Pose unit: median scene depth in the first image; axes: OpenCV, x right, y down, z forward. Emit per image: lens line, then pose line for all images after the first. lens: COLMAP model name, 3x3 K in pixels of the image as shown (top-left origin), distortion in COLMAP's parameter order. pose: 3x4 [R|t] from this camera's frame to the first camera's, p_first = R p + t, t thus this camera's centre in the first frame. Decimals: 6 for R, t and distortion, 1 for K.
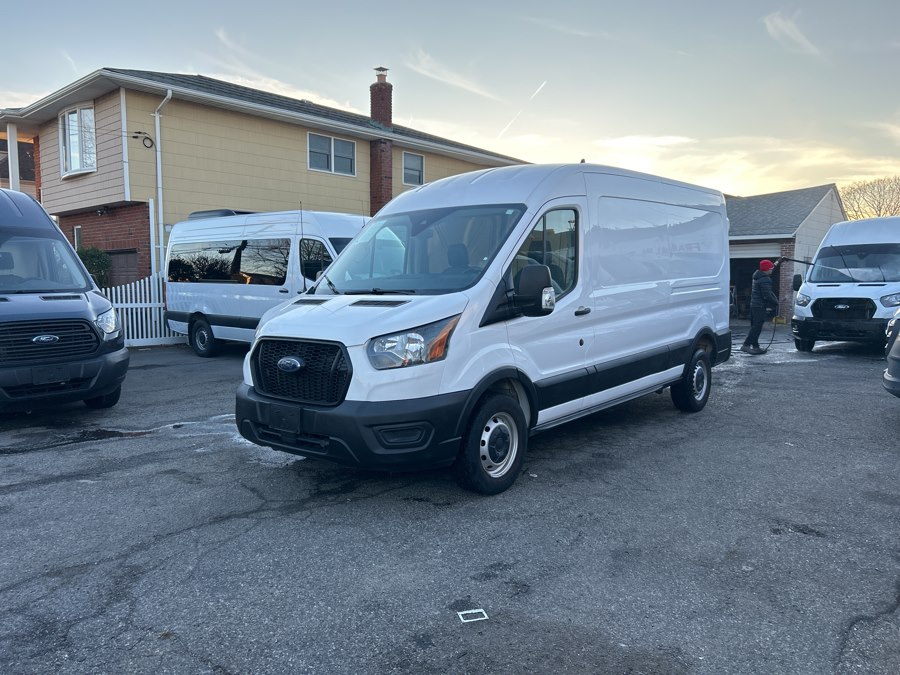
lens RADIAL K [[668.1, 0, 451.3], [0, 668.1, 344.5], [0, 0, 1]] dist [0.012345, -0.028096]
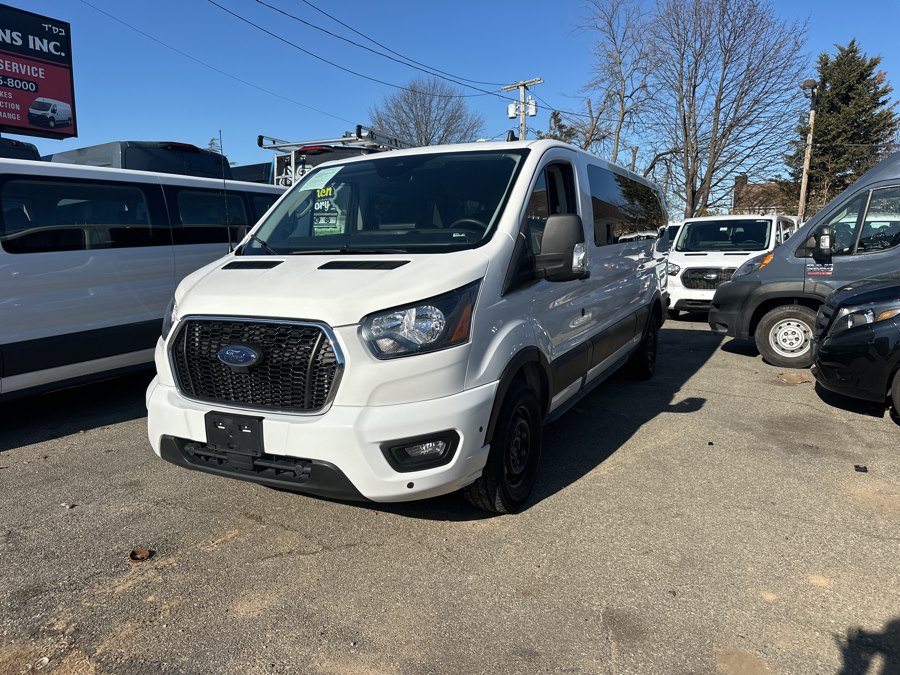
lens RADIAL K [[668.1, 0, 452.0], [0, 668.1, 335.7], [0, 0, 1]] dist [0.012345, -0.028096]
pose [[0.964052, -0.035286, 0.263359, -0.208396], [0.029017, 0.999196, 0.027656, -0.004697], [-0.264123, -0.019020, 0.964301, 0.304160]]
